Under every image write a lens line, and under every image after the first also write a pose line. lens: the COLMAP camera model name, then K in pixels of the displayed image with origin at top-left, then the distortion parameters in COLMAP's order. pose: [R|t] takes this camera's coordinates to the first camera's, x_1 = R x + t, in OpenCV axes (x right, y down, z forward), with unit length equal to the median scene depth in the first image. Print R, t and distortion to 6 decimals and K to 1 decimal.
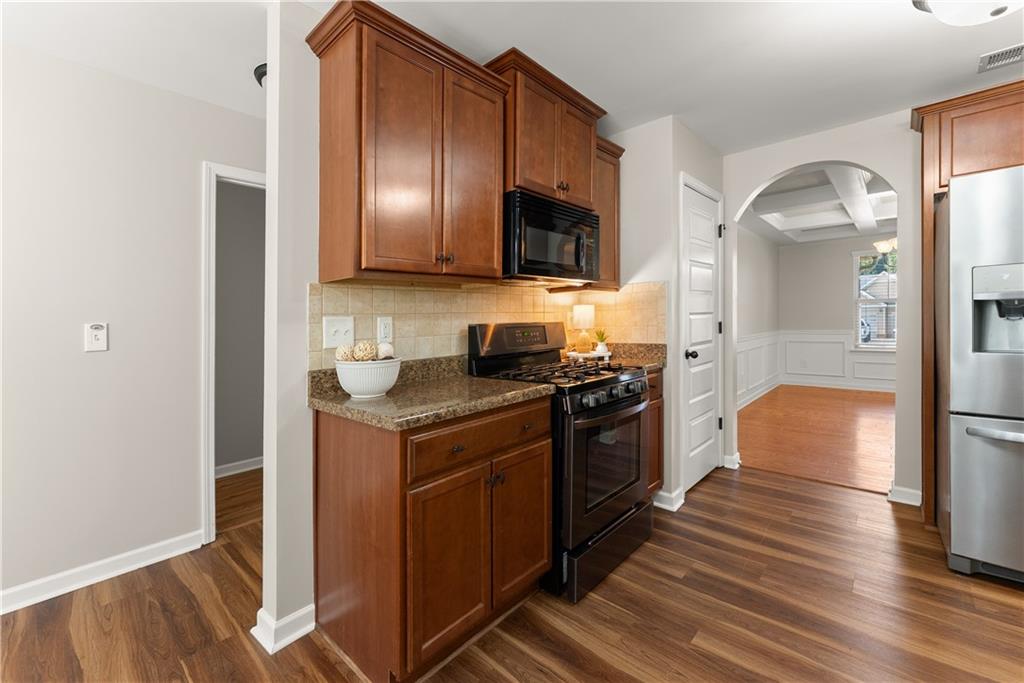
lens RADIAL K [[421.0, 0, 507.9], [0, 421.0, 332.9], [0, 0, 1]] dist [-0.000410, -0.000094]
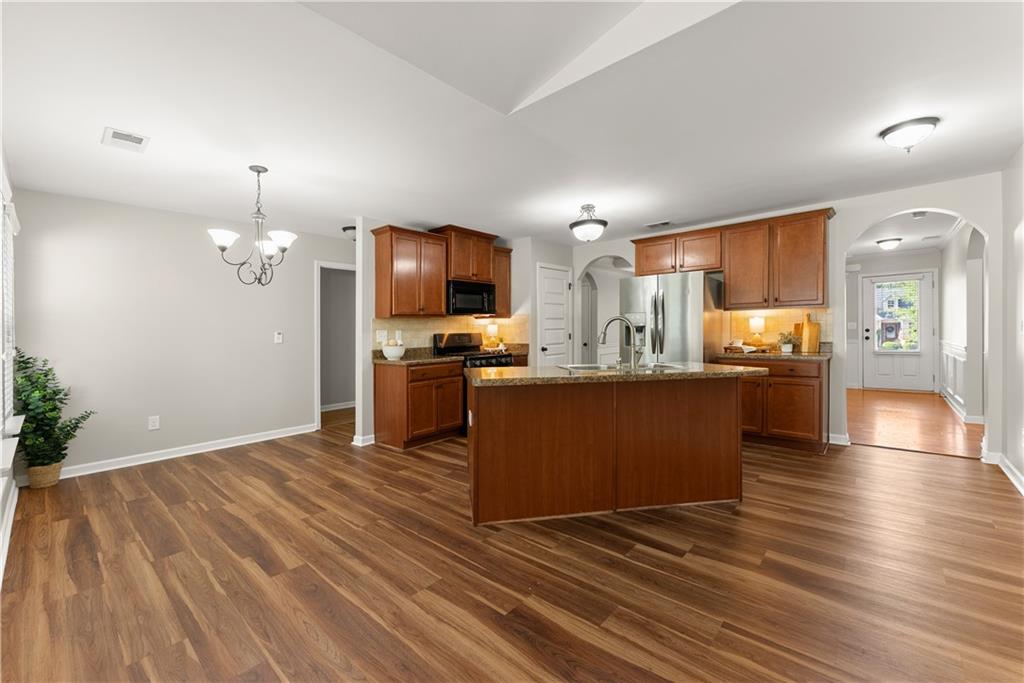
lens RADIAL K [[406.0, 0, 517.0], [0, 406.0, 362.1], [0, 0, 1]] dist [0.001973, 0.000086]
pose [[0.999123, 0.005187, 0.041550, 0.307610], [-0.007140, 0.998869, 0.047000, 0.031685], [-0.041259, -0.047255, 0.998030, -1.423208]]
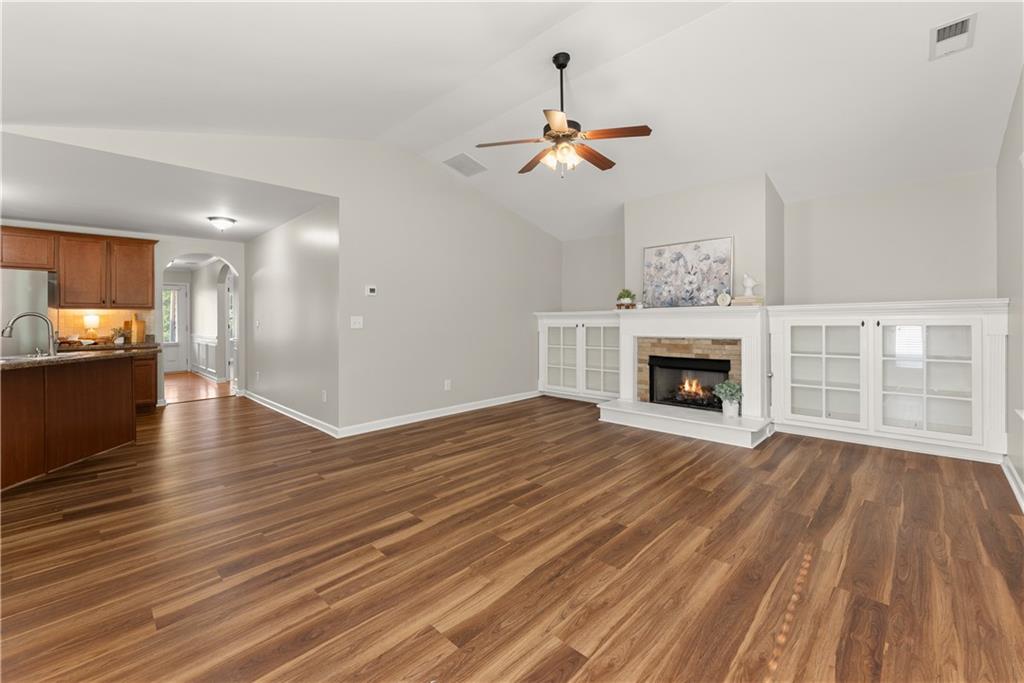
lens RADIAL K [[426.8, 0, 509.3], [0, 426.8, 306.0], [0, 0, 1]] dist [-0.000037, -0.000031]
pose [[0.025922, 0.055701, 0.998111, -1.002700], [0.035912, 0.997750, -0.056614, 0.076352], [-0.999019, 0.037312, 0.023863, -2.029781]]
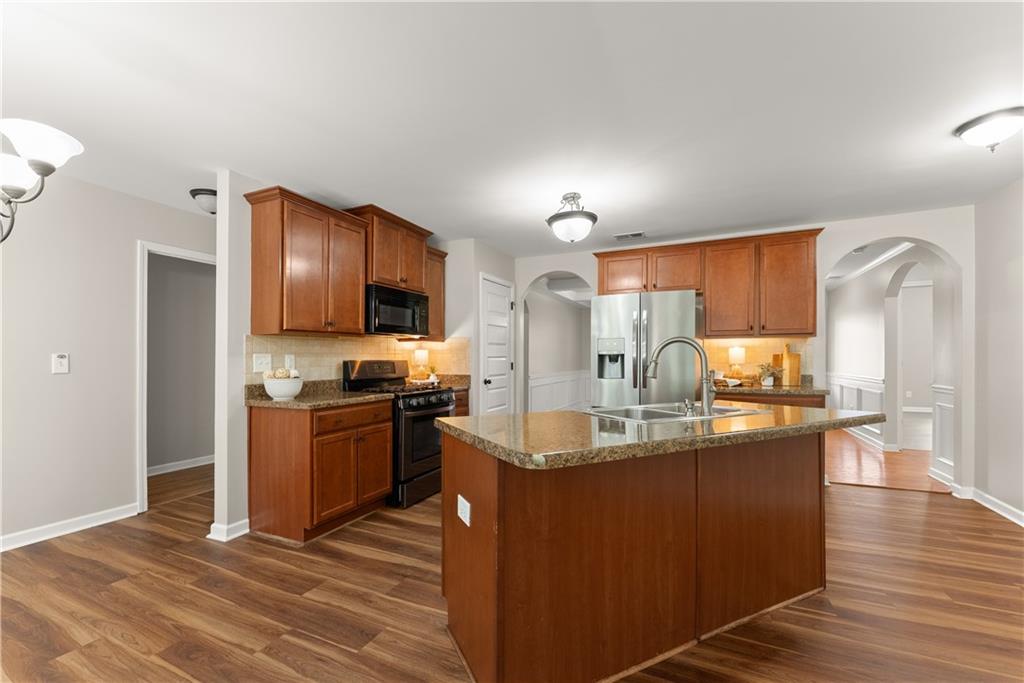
lens RADIAL K [[407.4, 0, 516.4], [0, 407.4, 384.9], [0, 0, 1]] dist [-0.000935, -0.000144]
pose [[0.948689, 0.002268, 0.316203, 0.049684], [-0.011792, 0.999532, 0.028212, 0.024863], [-0.315992, -0.030493, 0.948272, -0.795759]]
